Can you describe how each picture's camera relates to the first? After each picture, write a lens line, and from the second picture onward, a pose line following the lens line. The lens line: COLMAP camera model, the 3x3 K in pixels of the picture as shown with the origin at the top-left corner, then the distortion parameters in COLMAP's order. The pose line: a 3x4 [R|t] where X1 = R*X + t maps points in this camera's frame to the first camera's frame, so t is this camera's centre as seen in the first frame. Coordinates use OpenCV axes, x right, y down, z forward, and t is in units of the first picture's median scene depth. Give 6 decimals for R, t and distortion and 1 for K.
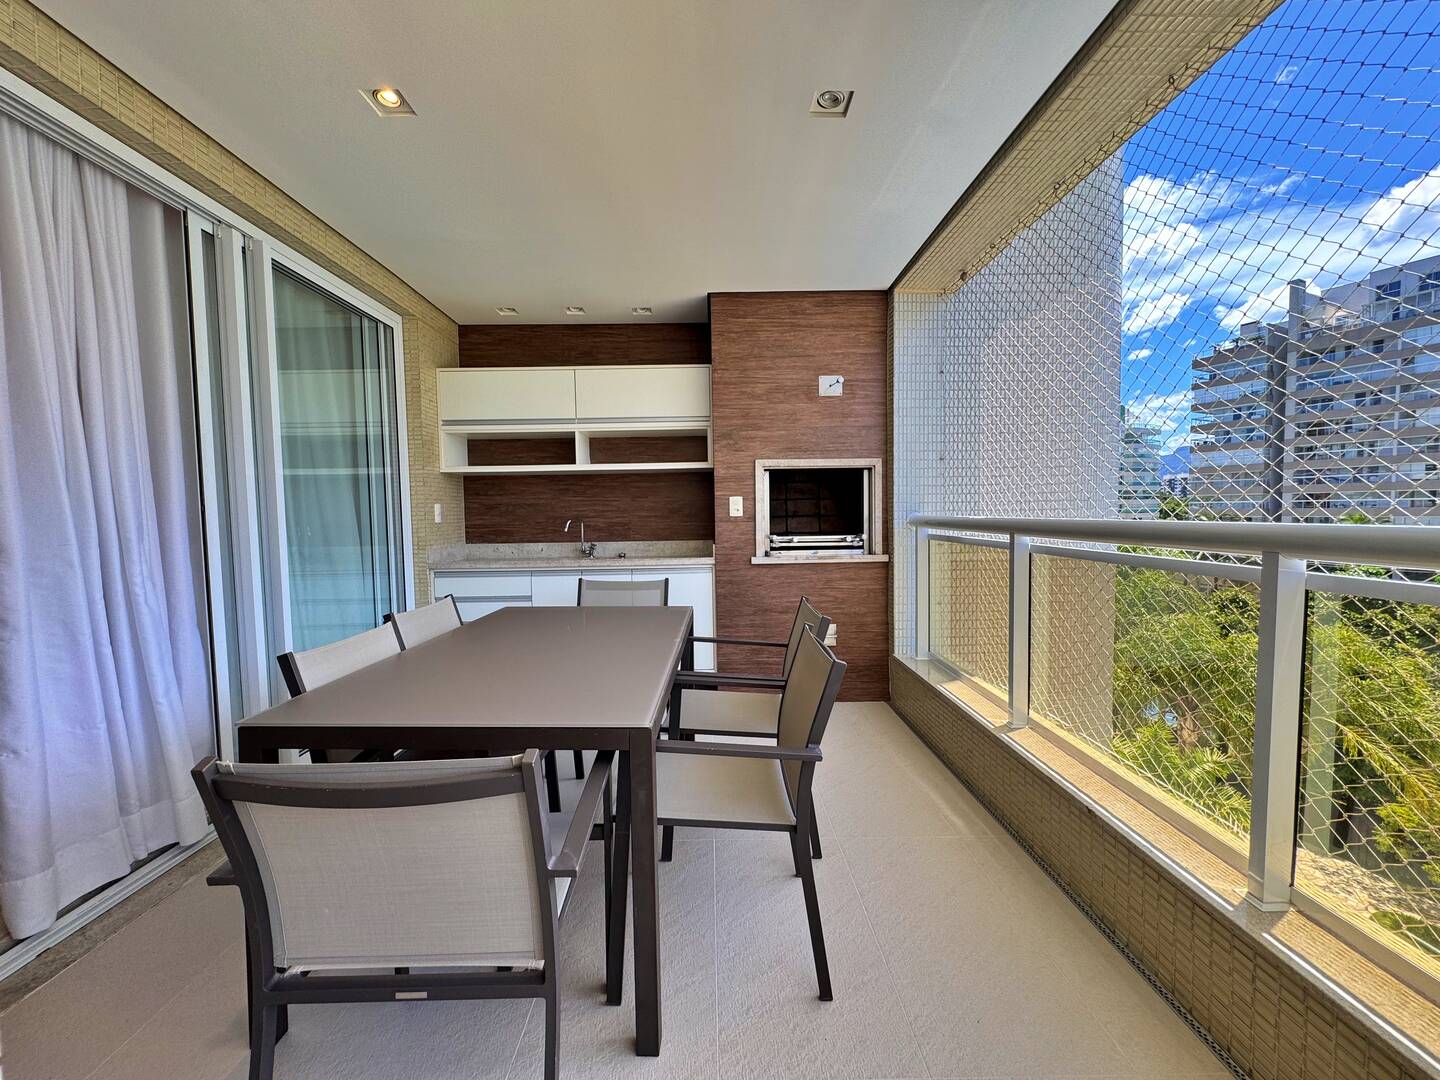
lens RADIAL K [[572.5, 0, 719.4], [0, 572.5, 540.4], [0, 0, 1]] dist [-0.002792, 0.000008]
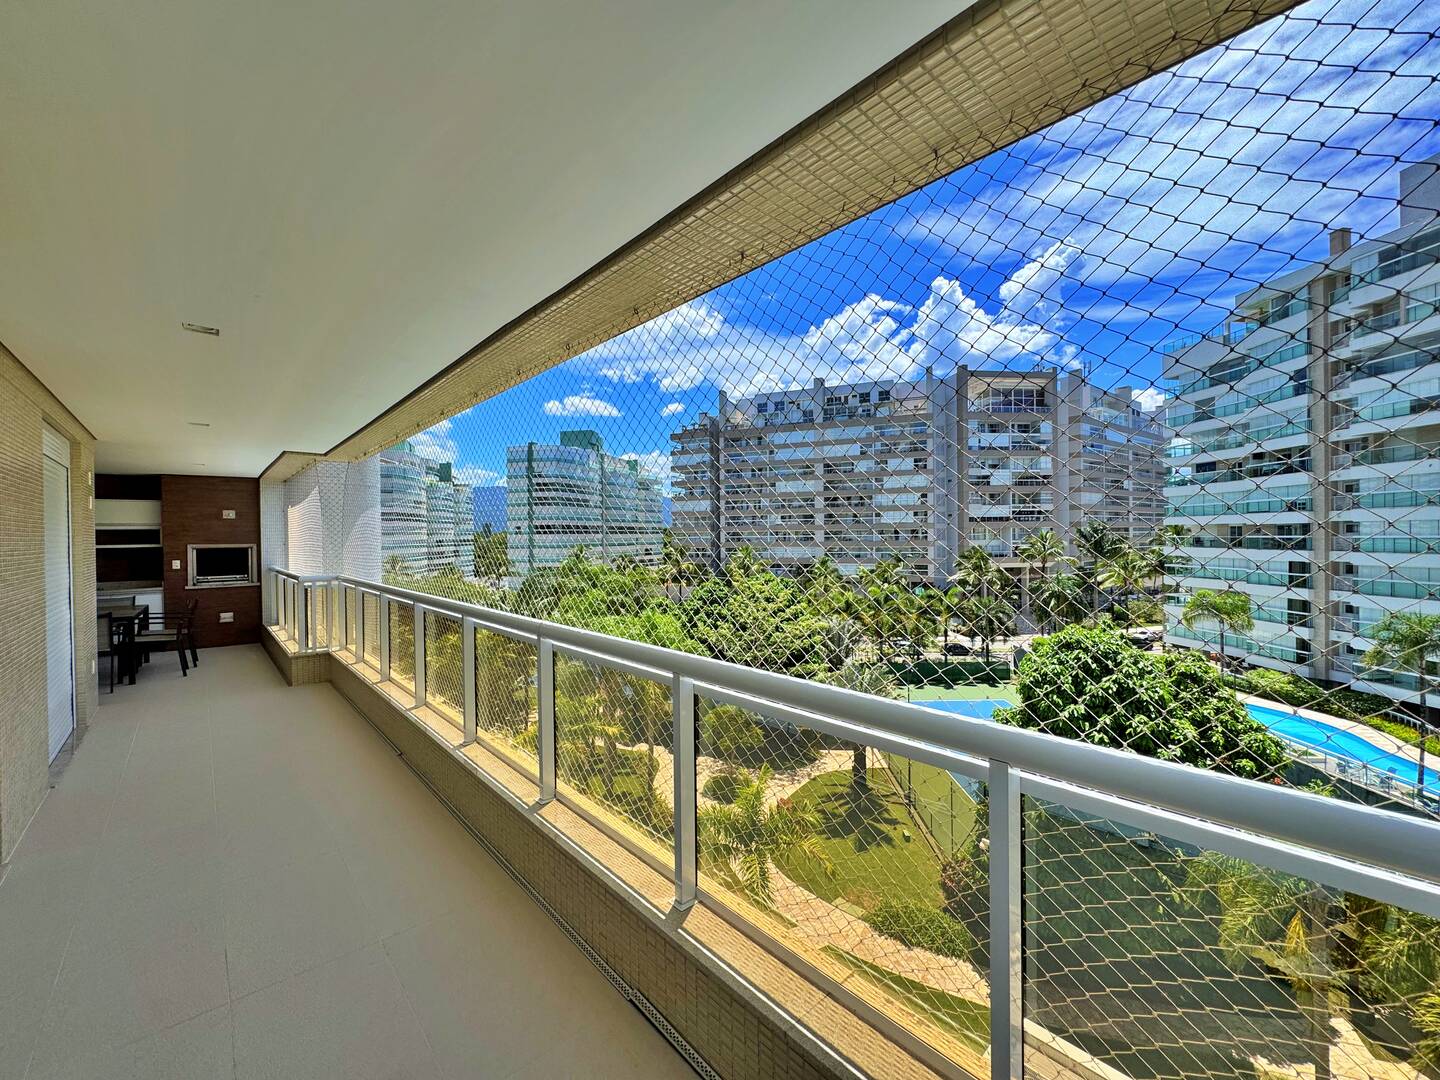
lens RADIAL K [[572.5, 0, 719.4], [0, 572.5, 540.4], [0, 0, 1]] dist [-0.002792, 0.000008]
pose [[0.748030, 0.002203, 0.663662, 0.008343], [0.033879, 0.998564, -0.041501, 0.000801], [-0.662800, 0.053528, 0.746881, -0.130816]]
